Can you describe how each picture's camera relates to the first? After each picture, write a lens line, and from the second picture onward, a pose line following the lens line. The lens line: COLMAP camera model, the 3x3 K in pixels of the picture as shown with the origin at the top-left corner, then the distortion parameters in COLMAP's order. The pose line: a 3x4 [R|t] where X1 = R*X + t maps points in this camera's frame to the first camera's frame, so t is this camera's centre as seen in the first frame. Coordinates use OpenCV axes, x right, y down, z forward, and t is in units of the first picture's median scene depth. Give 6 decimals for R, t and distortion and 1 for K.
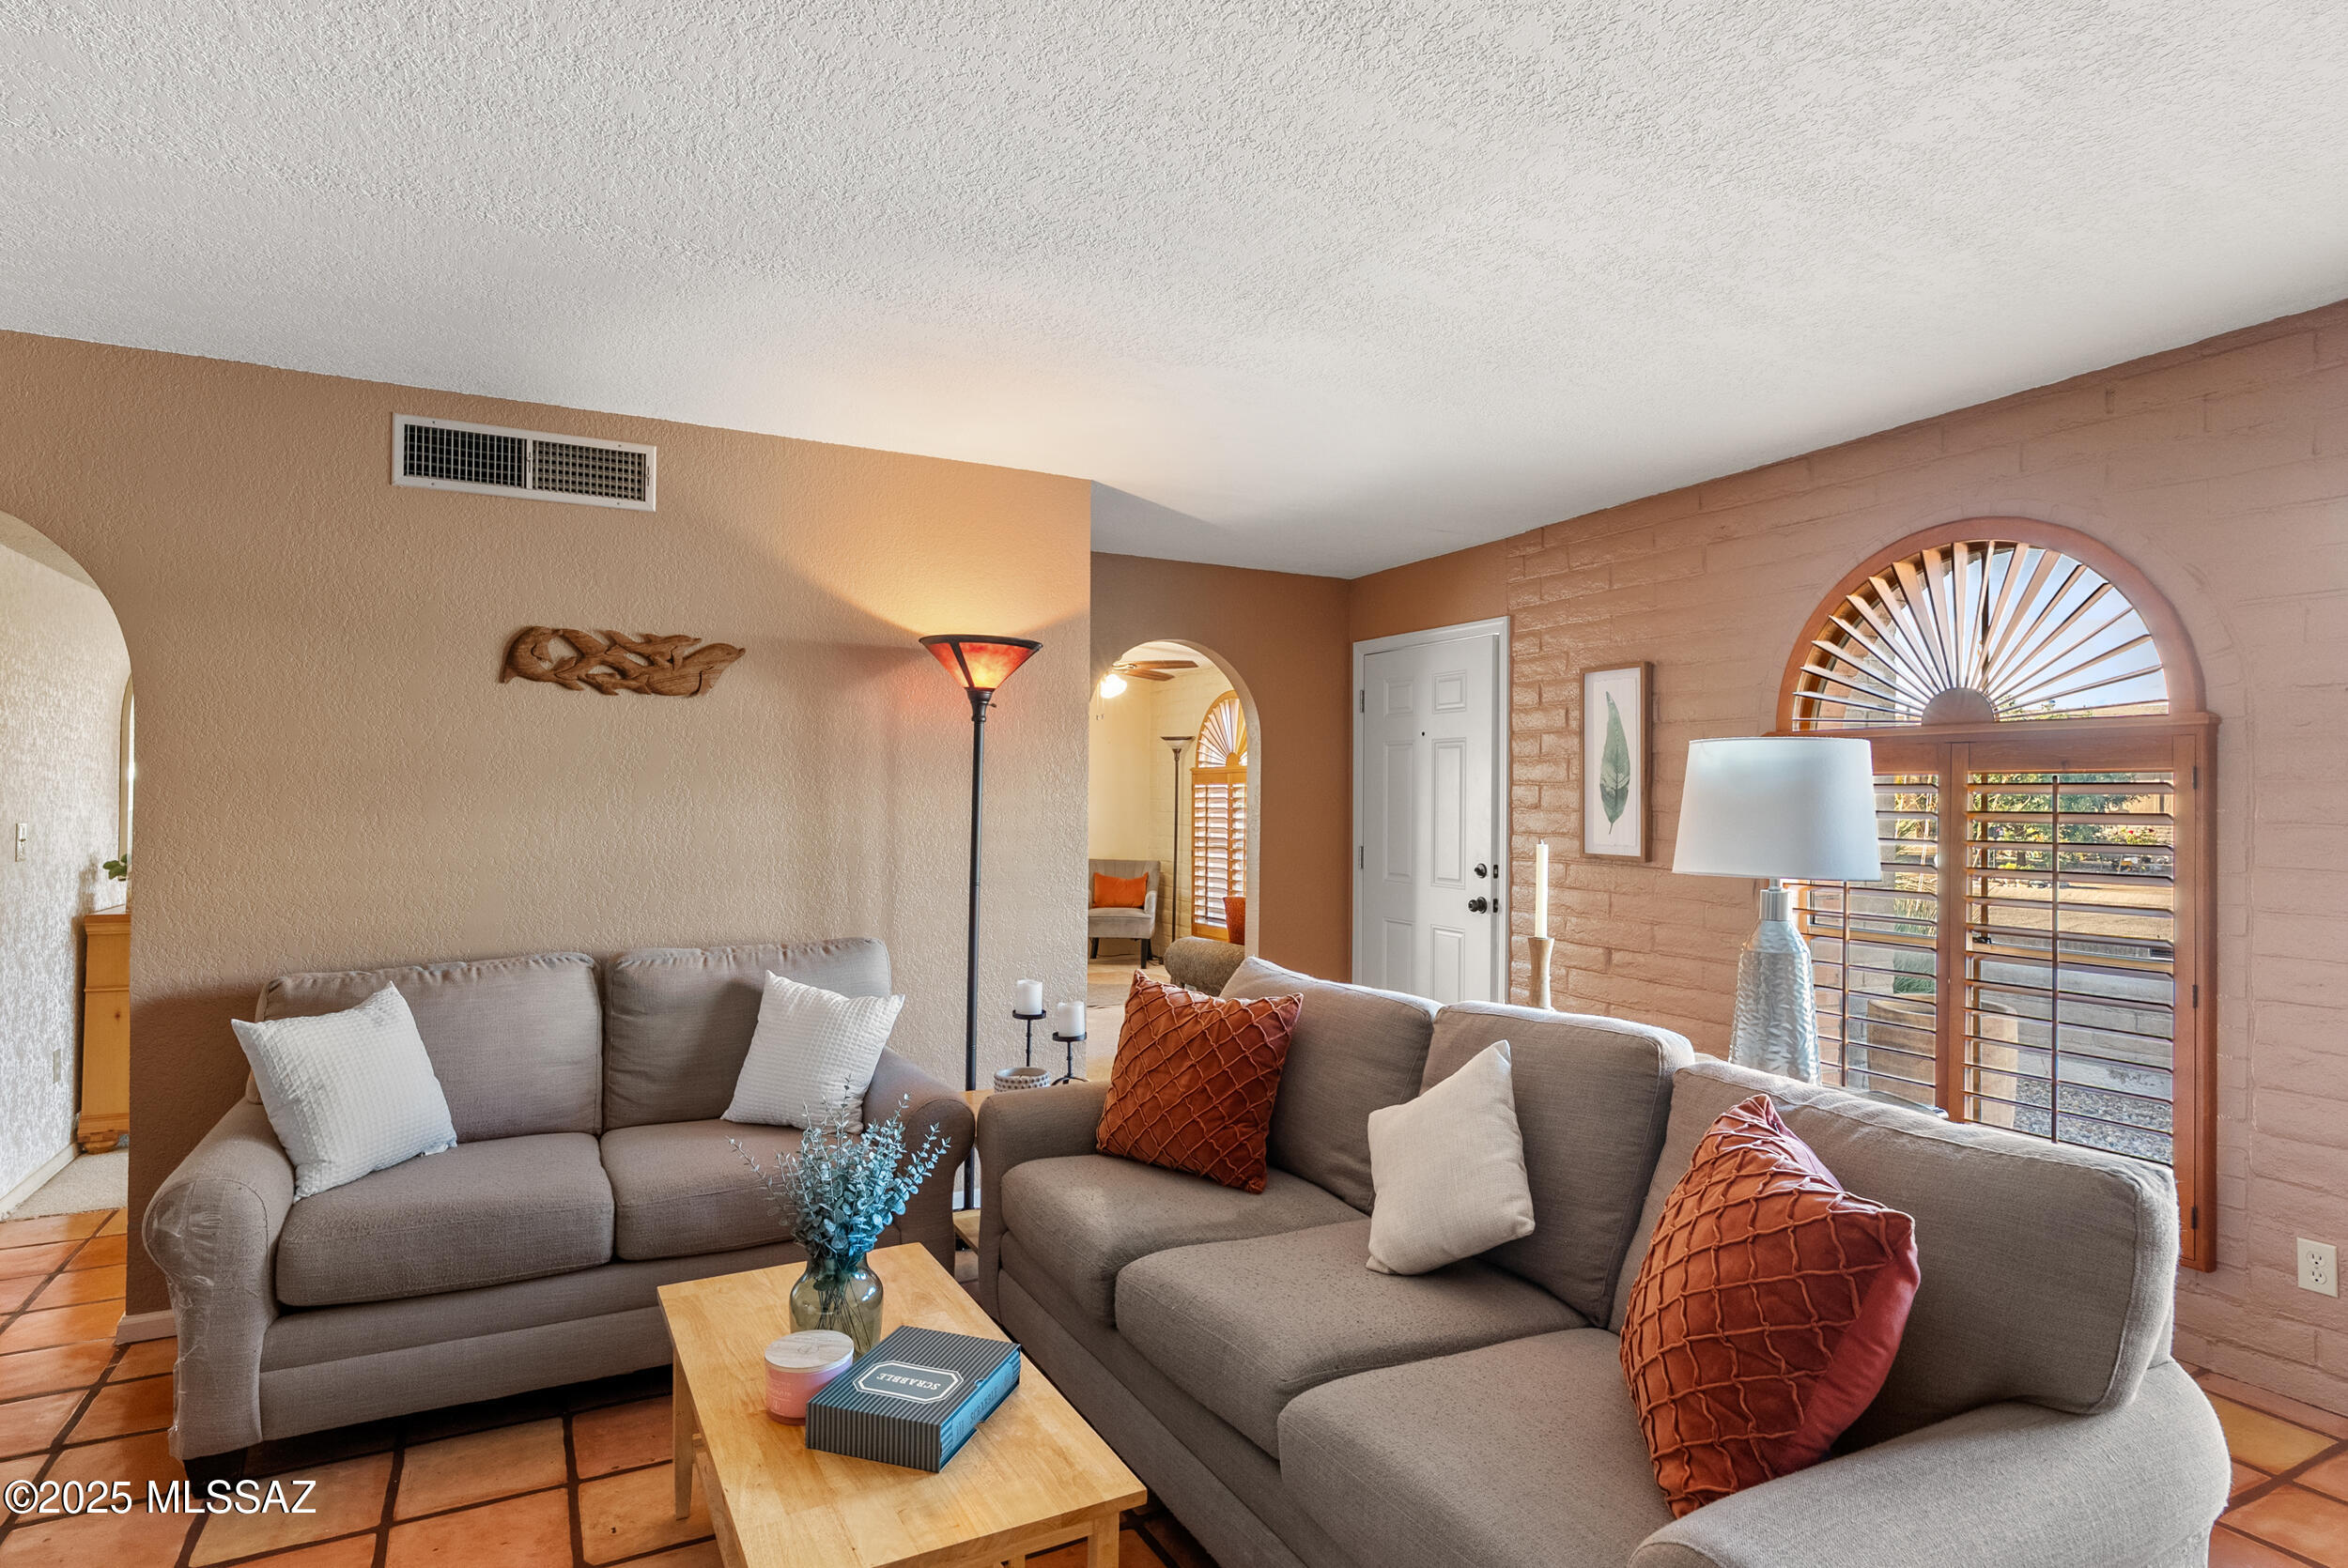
lens RADIAL K [[1254.1, 0, 1183.1], [0, 1254.1, 783.3], [0, 0, 1]] dist [-0.003745, -0.000337]
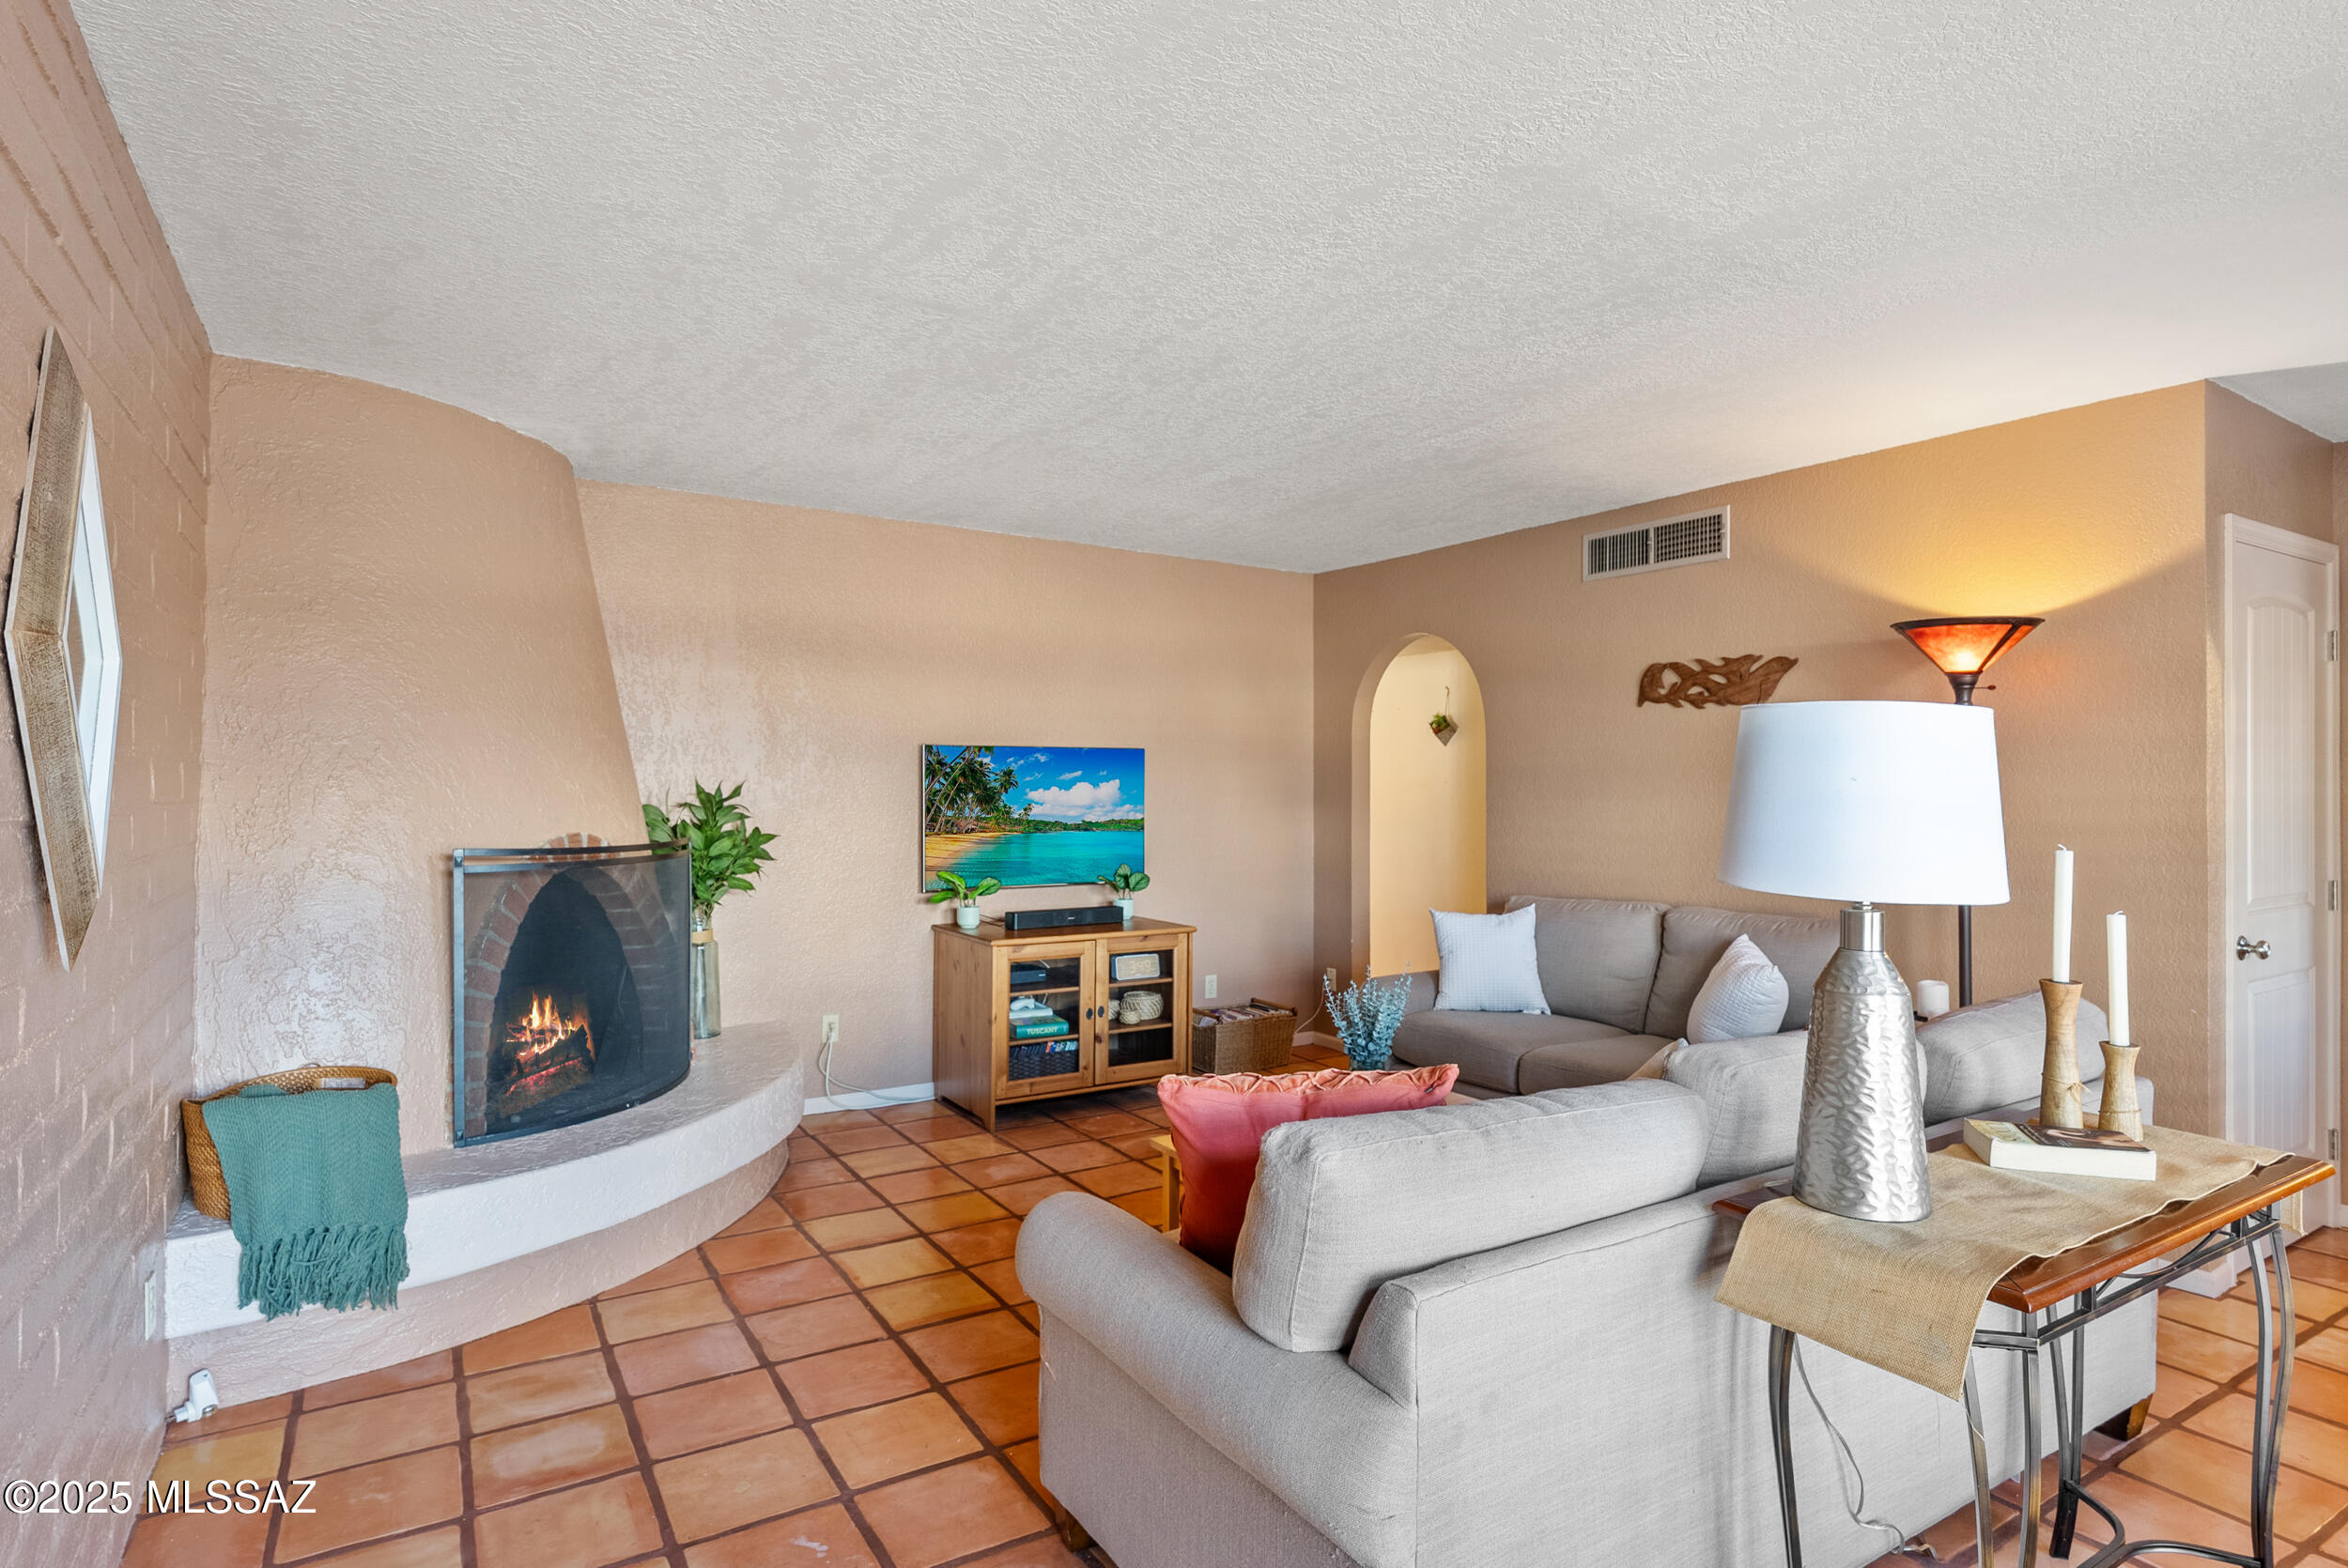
lens RADIAL K [[1254.1, 0, 1183.1], [0, 1254.1, 783.3], [0, 0, 1]] dist [-0.003745, -0.000337]
pose [[0.064229, -0.004111, -0.997927, 0.796583], [0.004062, 0.999984, -0.003858, 0.008777], [0.997927, -0.003806, 0.064245, 0.389245]]
